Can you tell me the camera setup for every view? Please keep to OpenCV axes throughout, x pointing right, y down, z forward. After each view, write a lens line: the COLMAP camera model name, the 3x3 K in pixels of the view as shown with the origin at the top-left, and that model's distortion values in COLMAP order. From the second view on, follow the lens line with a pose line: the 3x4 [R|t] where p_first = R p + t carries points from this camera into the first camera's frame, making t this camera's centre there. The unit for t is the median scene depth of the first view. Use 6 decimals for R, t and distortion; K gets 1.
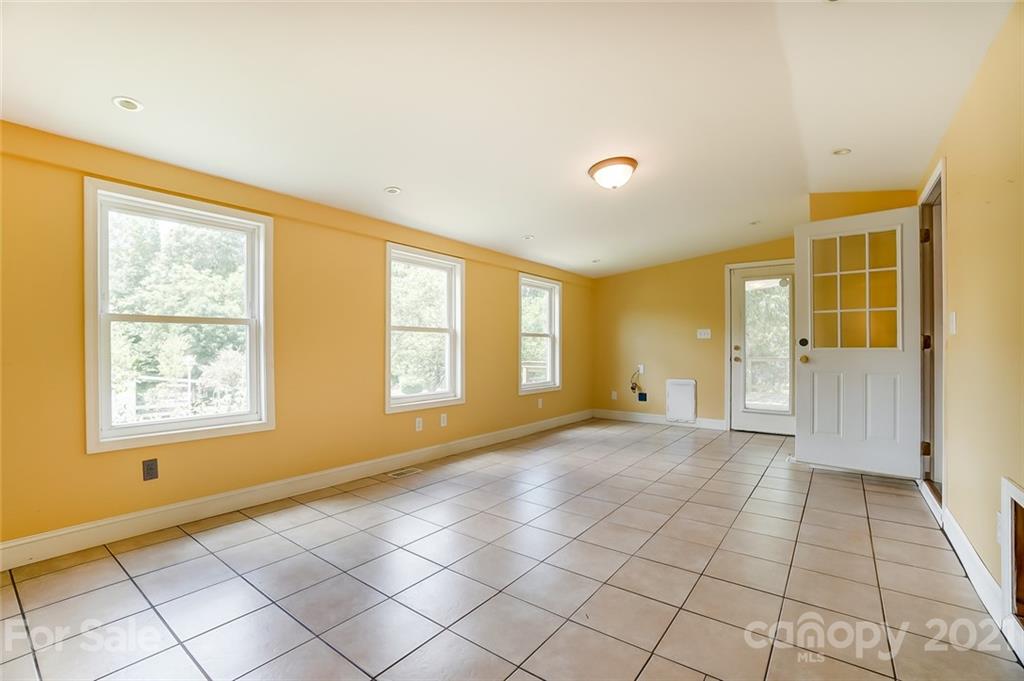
lens RADIAL K [[454.2, 0, 492.0], [0, 454.2, 344.4], [0, 0, 1]] dist [-0.068853, 0.023932]
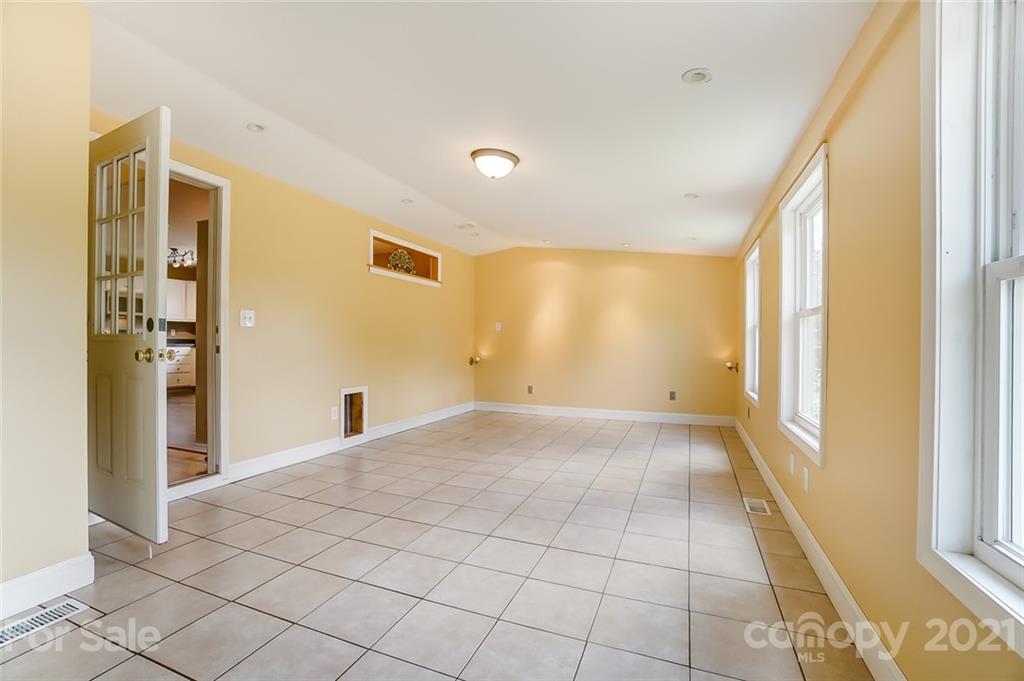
lens RADIAL K [[454.2, 0, 492.0], [0, 454.2, 344.4], [0, 0, 1]] dist [-0.068853, 0.023932]
pose [[-0.965622, -0.006106, -0.259879, 0.060490], [-0.005578, 0.999981, -0.002769, 0.002717], [0.259891, -0.001224, -0.965637, 0.223533]]
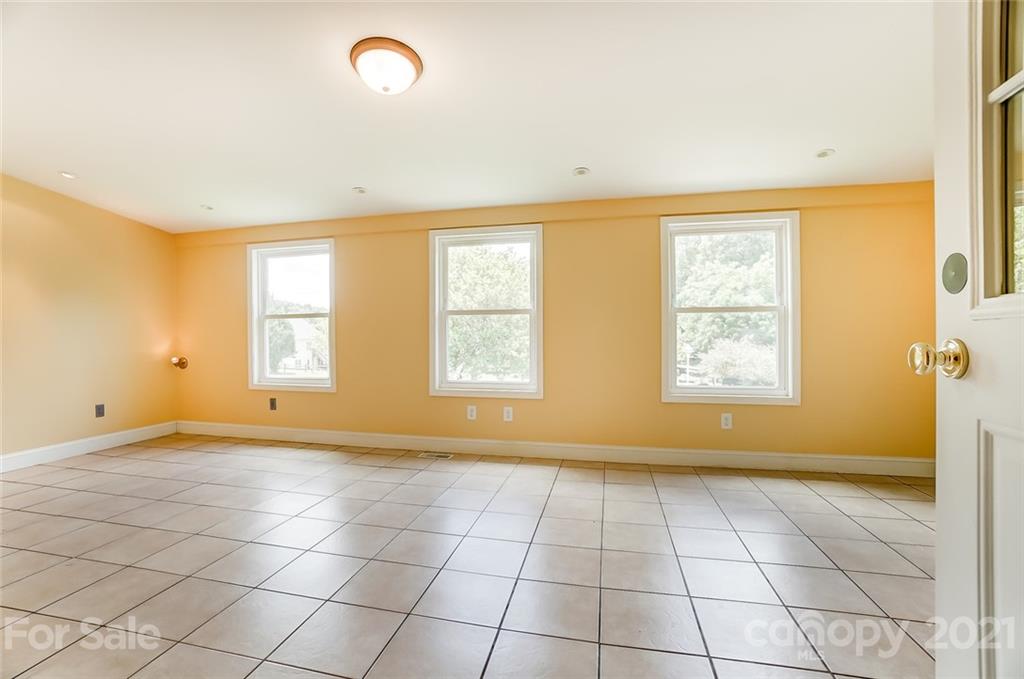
lens RADIAL K [[441.5, 0, 491.1], [0, 441.5, 337.4], [0, 0, 1]] dist [-0.035595, 0.000004]
pose [[0.408827, -0.003736, -0.912604, 0.106651], [0.009939, 0.999951, 0.000359, 0.002874], [0.912558, -0.009218, 0.408843, 0.100196]]
